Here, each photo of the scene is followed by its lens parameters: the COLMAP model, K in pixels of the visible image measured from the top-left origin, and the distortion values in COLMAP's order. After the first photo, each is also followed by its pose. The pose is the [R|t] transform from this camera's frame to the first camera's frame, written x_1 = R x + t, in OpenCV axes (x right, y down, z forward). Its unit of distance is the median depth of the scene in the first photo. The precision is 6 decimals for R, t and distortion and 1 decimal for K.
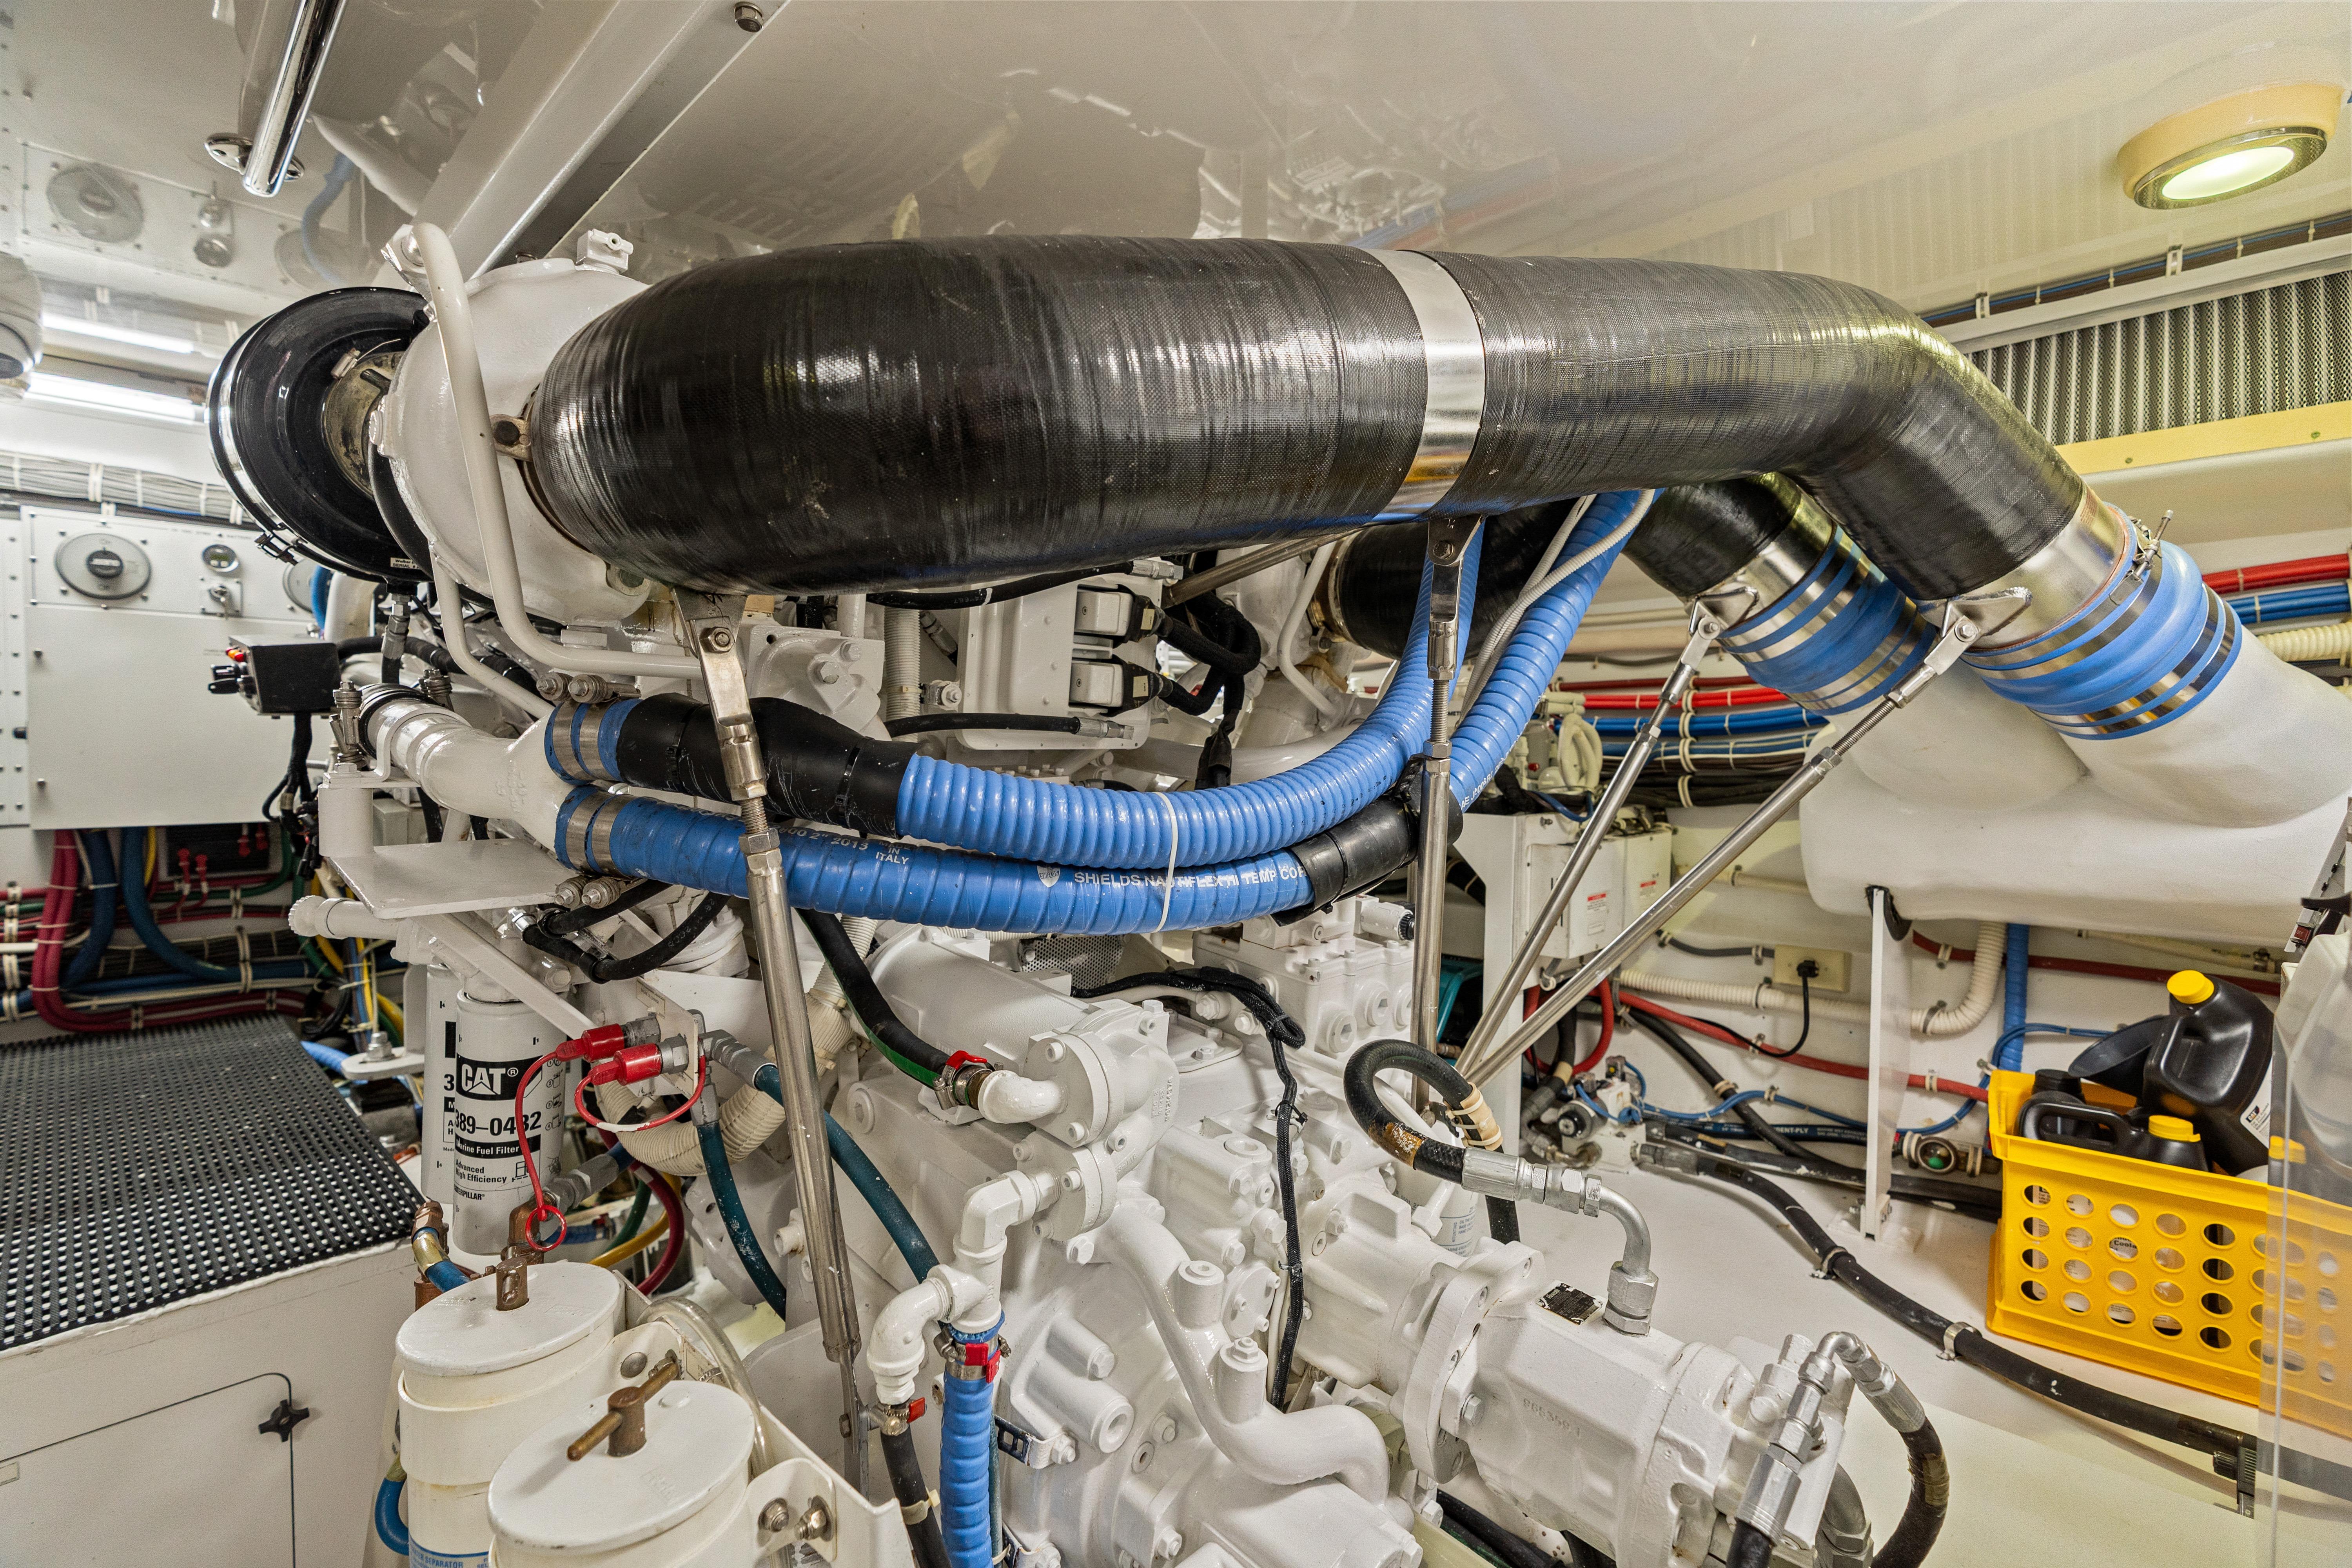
lens RADIAL K [[1068.1, 0, 1183.1], [0, 1068.1, 771.6], [0, 0, 1]] dist [0.001294, -0.000588]
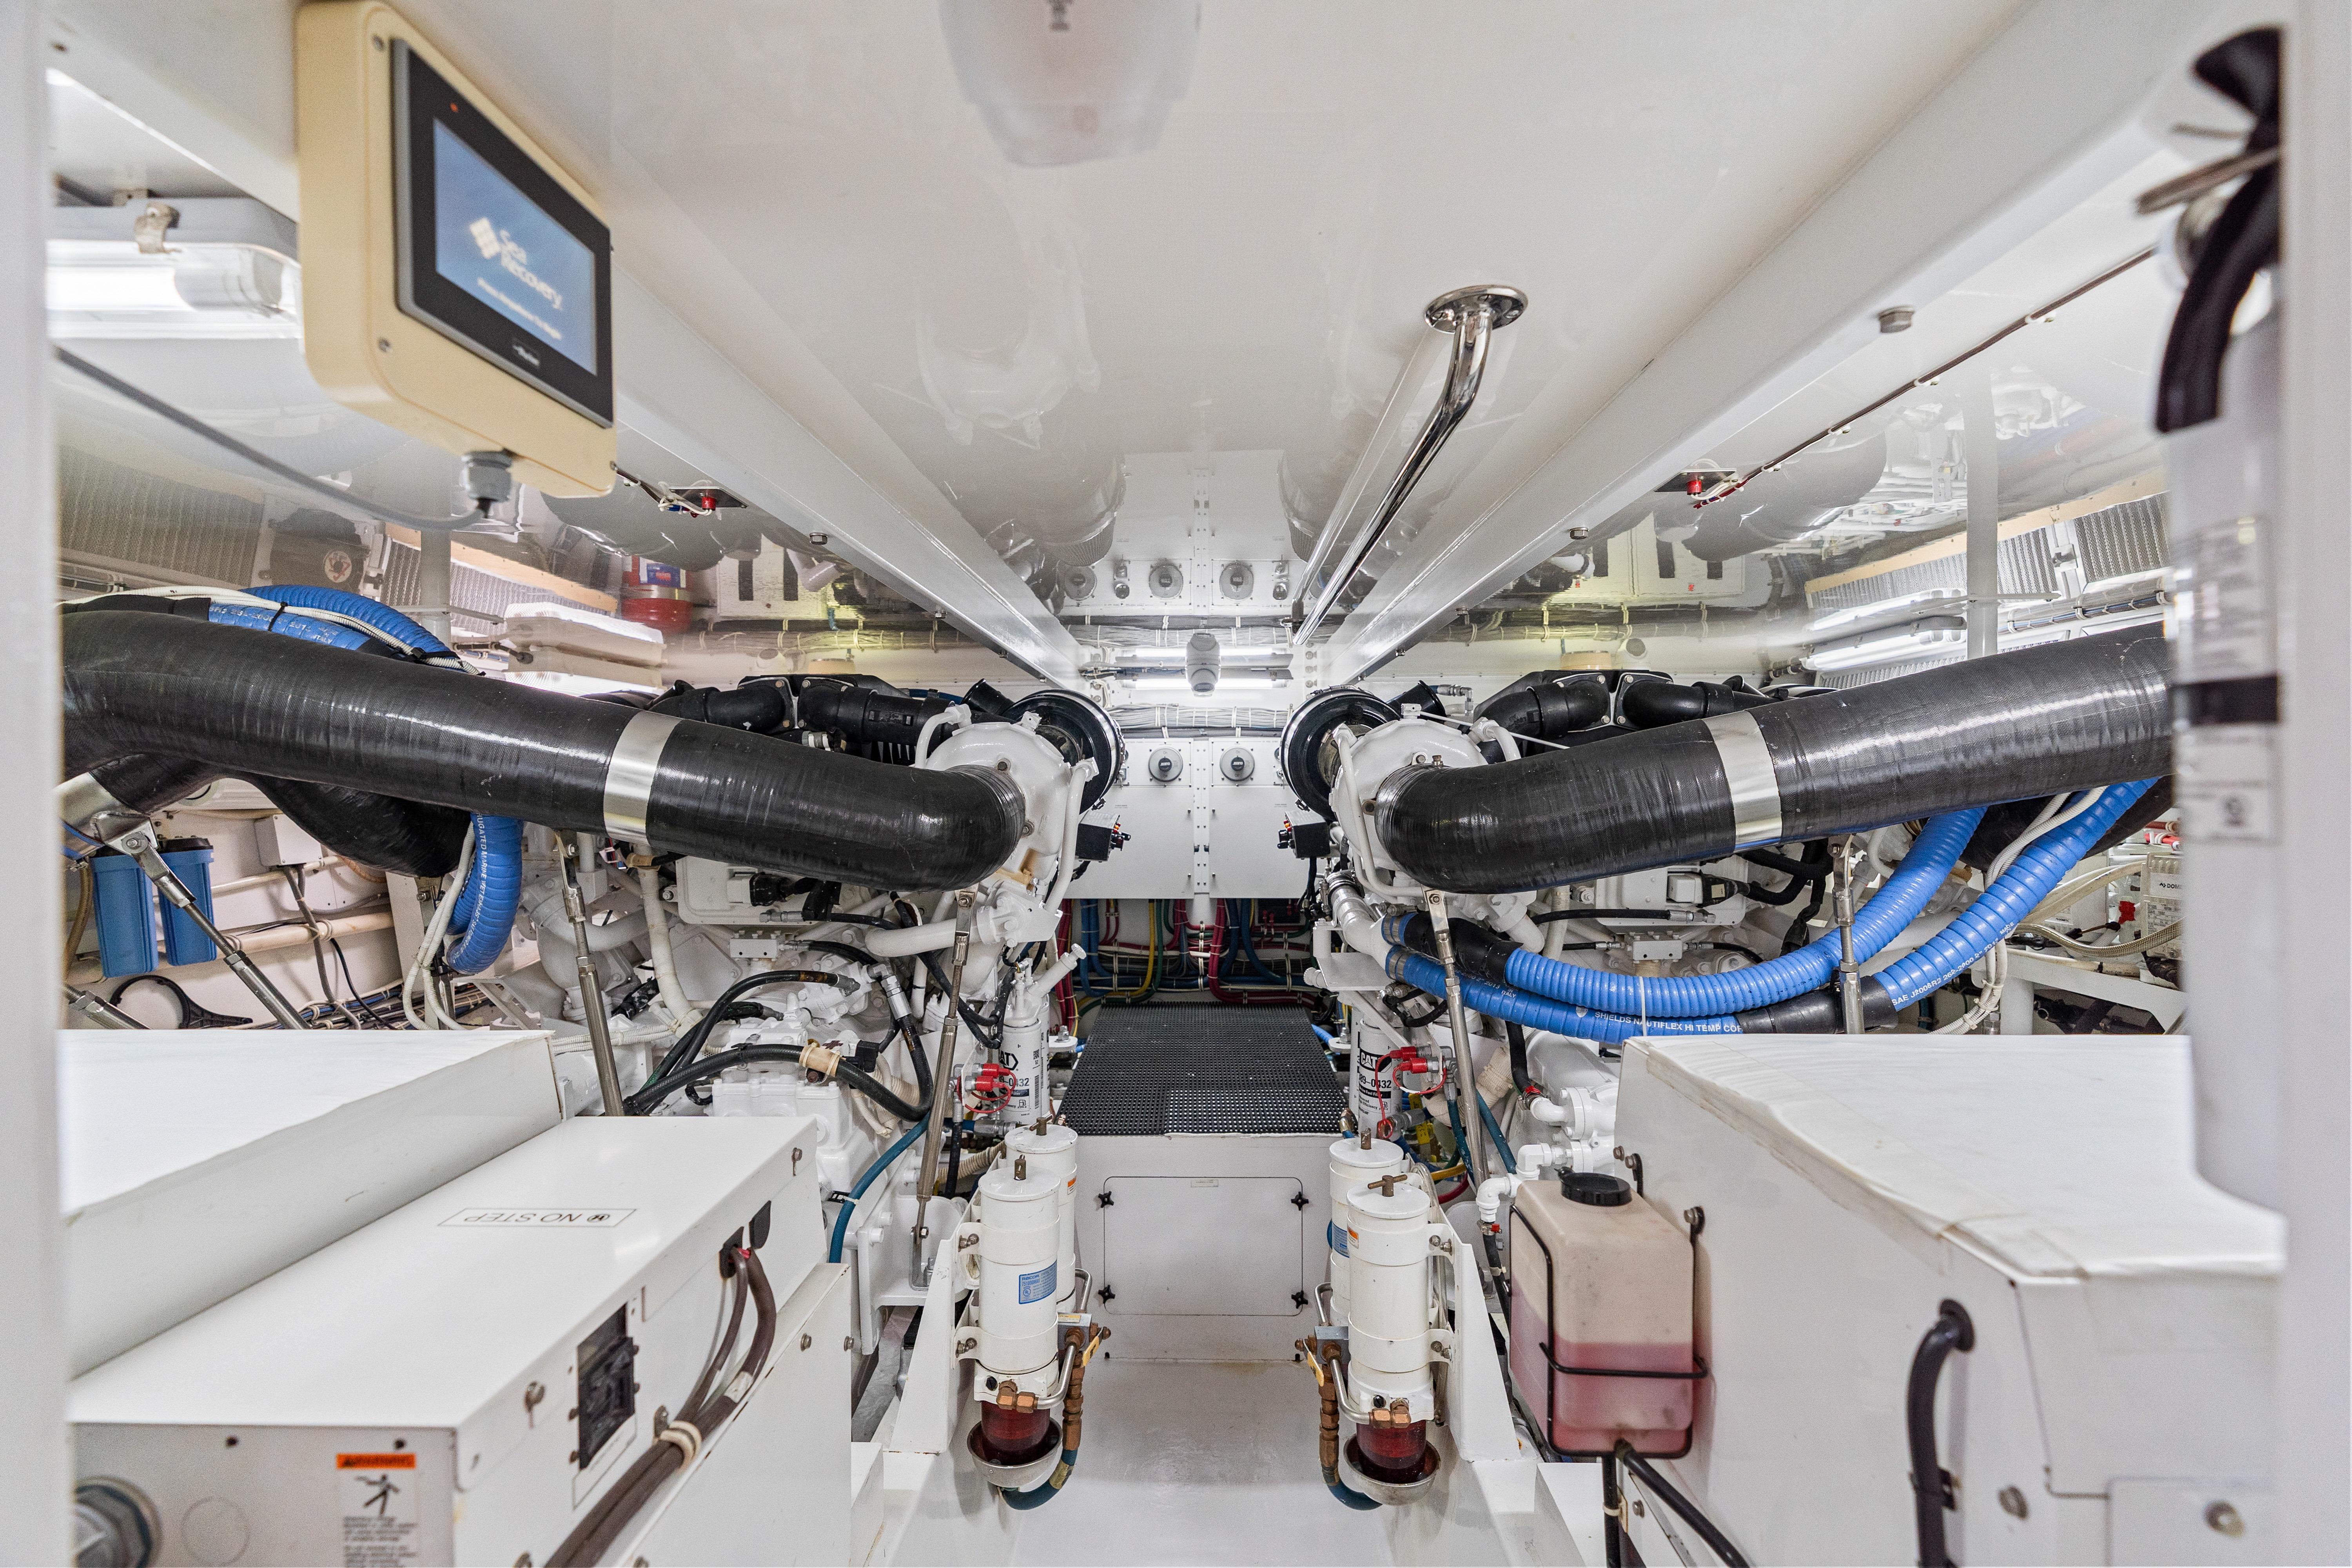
lens RADIAL K [[1068.1, 0, 1180.2], [0, 1068.1, 787.5], [0, 0, 1]] dist [0.001294, -0.000588]
pose [[0.679994, -0.000340, -0.733218, 0.601479], [-0.014932, 0.999786, -0.014311, -0.206438], [0.733066, 0.020680, 0.679843, -0.690156]]
